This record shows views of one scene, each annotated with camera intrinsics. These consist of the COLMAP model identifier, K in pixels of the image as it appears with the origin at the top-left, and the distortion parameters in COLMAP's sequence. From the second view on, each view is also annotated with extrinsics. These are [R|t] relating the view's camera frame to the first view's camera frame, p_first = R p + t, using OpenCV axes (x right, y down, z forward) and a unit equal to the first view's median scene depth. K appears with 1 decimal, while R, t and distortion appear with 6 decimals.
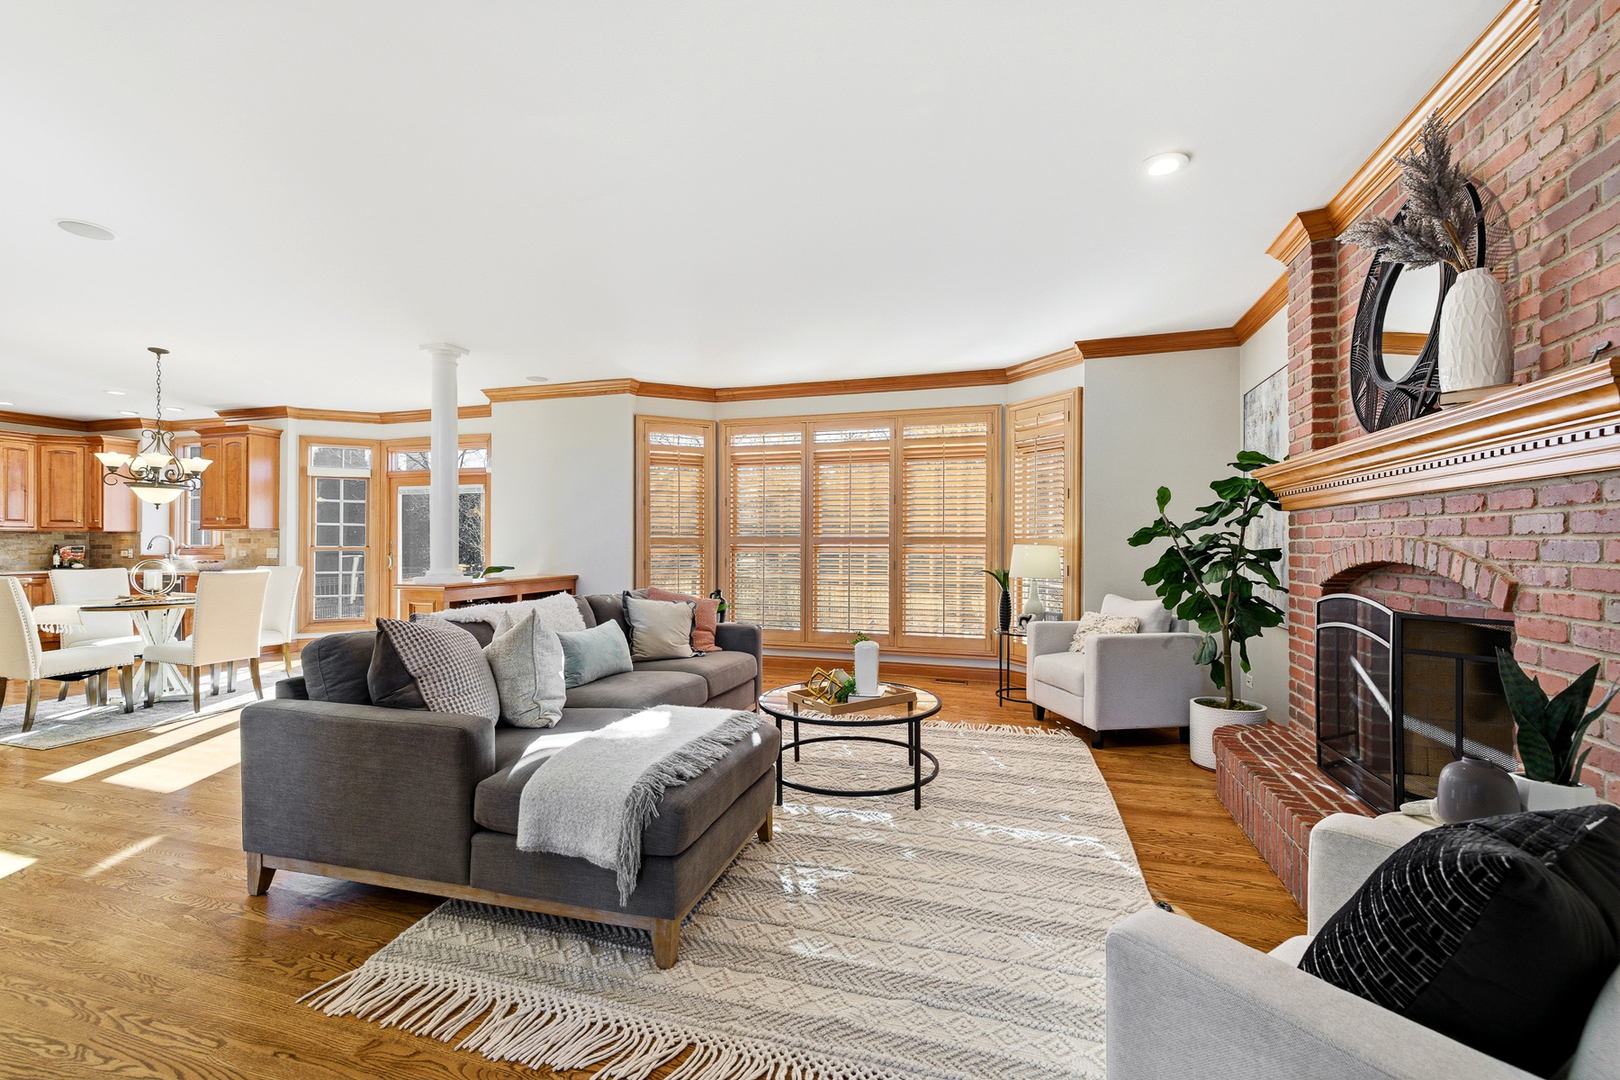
lens RADIAL K [[680.3, 0, 807.2], [0, 680.3, 542.2], [0, 0, 1]] dist [0.002249, -0.000159]
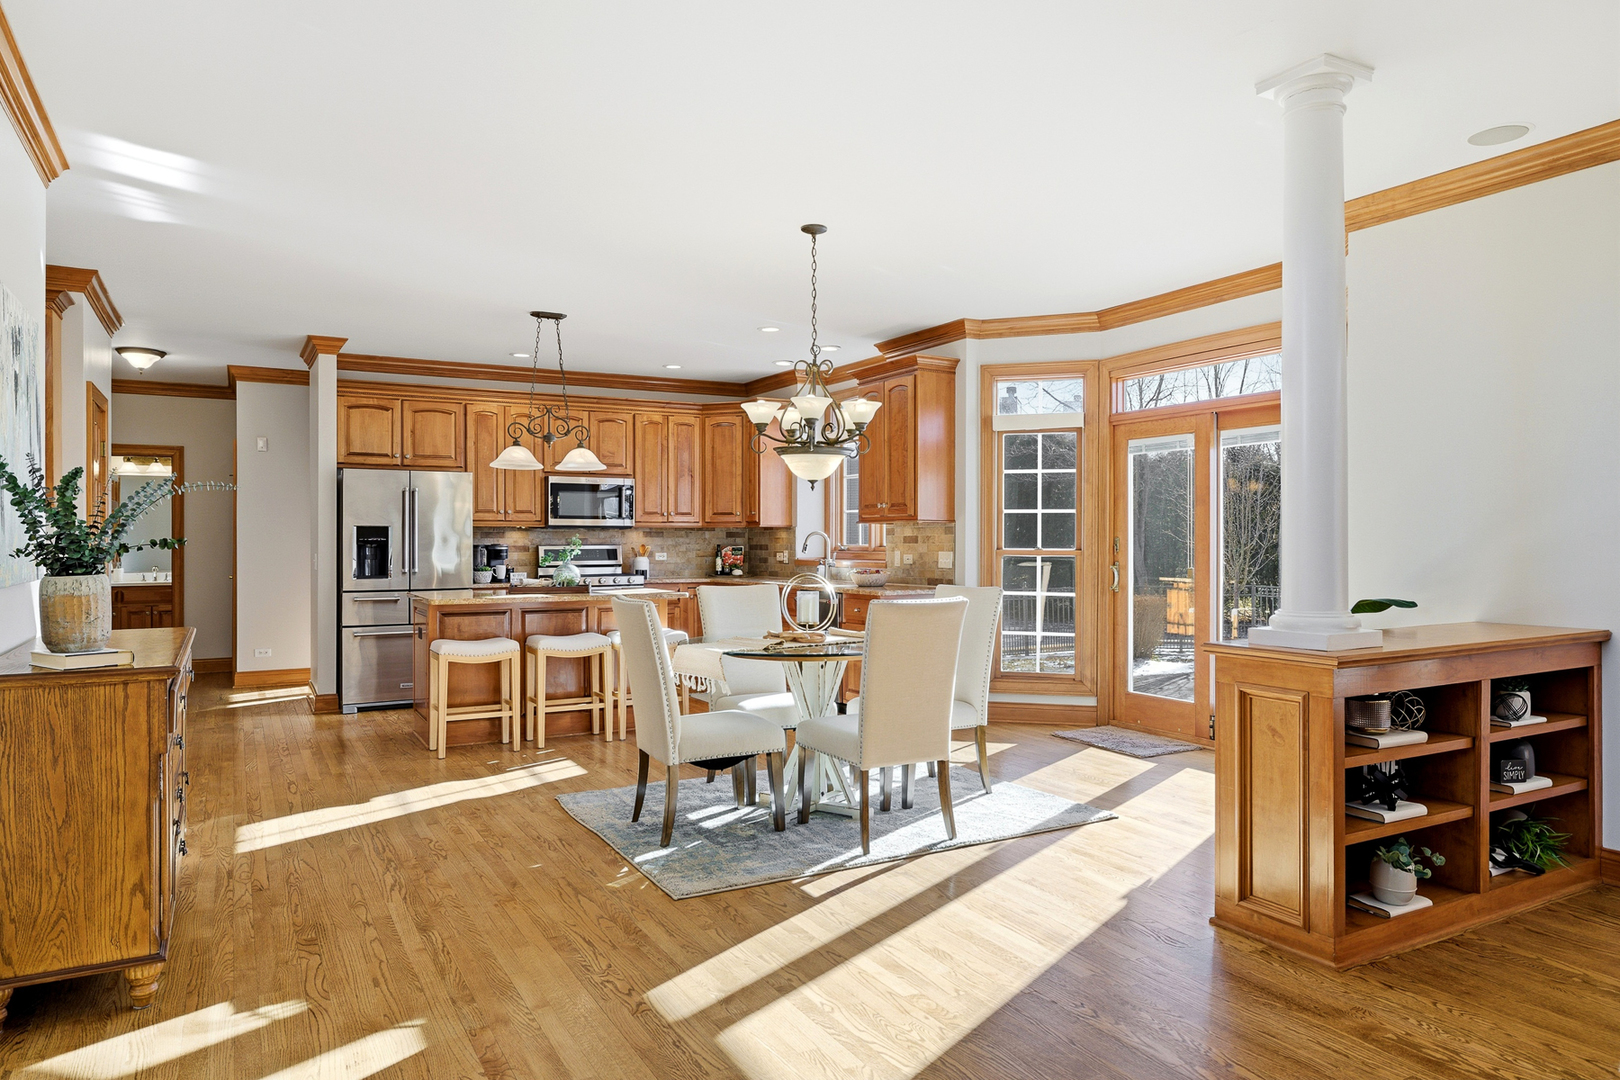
lens RADIAL K [[1037.4, 0, 810.4], [0, 1037.4, 539.0], [0, 0, 1]] dist [-0.000771, -0.000075]
pose [[0.722191, -0.001195, -0.691693, -0.234296], [0.002946, 0.999995, 0.001349, -0.004514], [0.691687, -0.003012, 0.722191, 0.245592]]
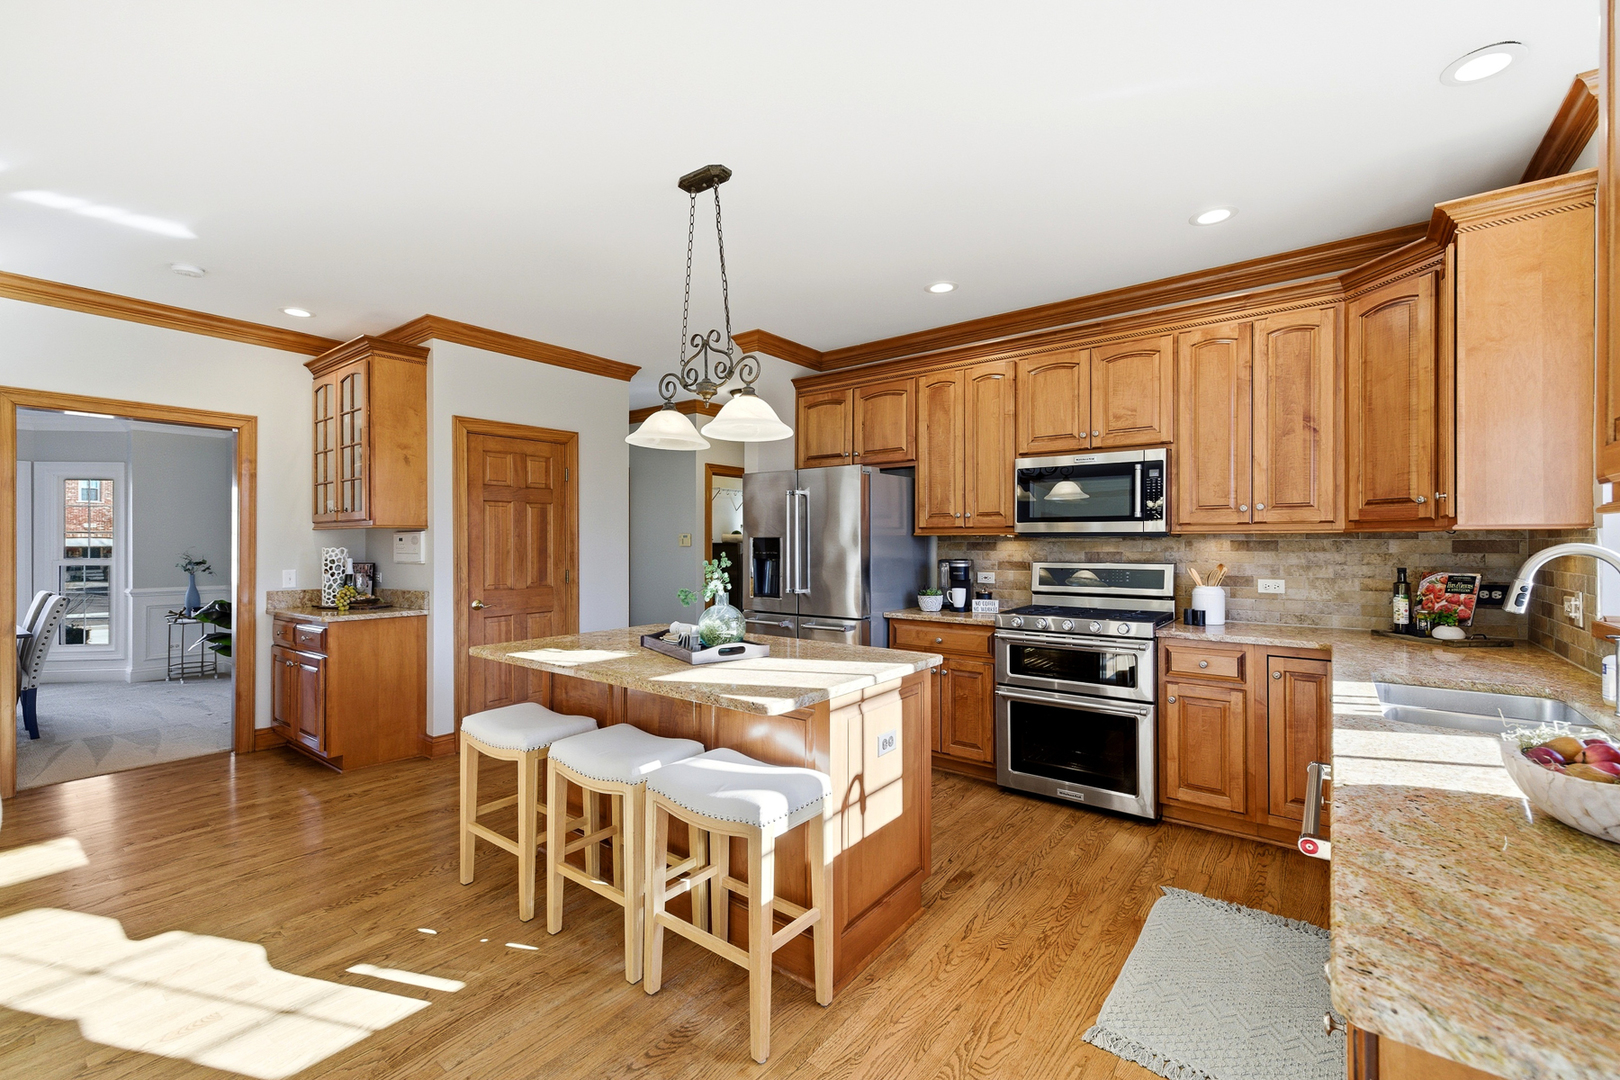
lens RADIAL K [[680.3, 0, 806.0], [0, 680.3, 534.1], [0, 0, 1]] dist [0.002249, -0.000159]
pose [[-0.356302, -0.010159, -0.934316, -0.722799], [0.005670, 0.999899, -0.013034, -0.012477], [0.934354, -0.009942, -0.356208, 0.924226]]
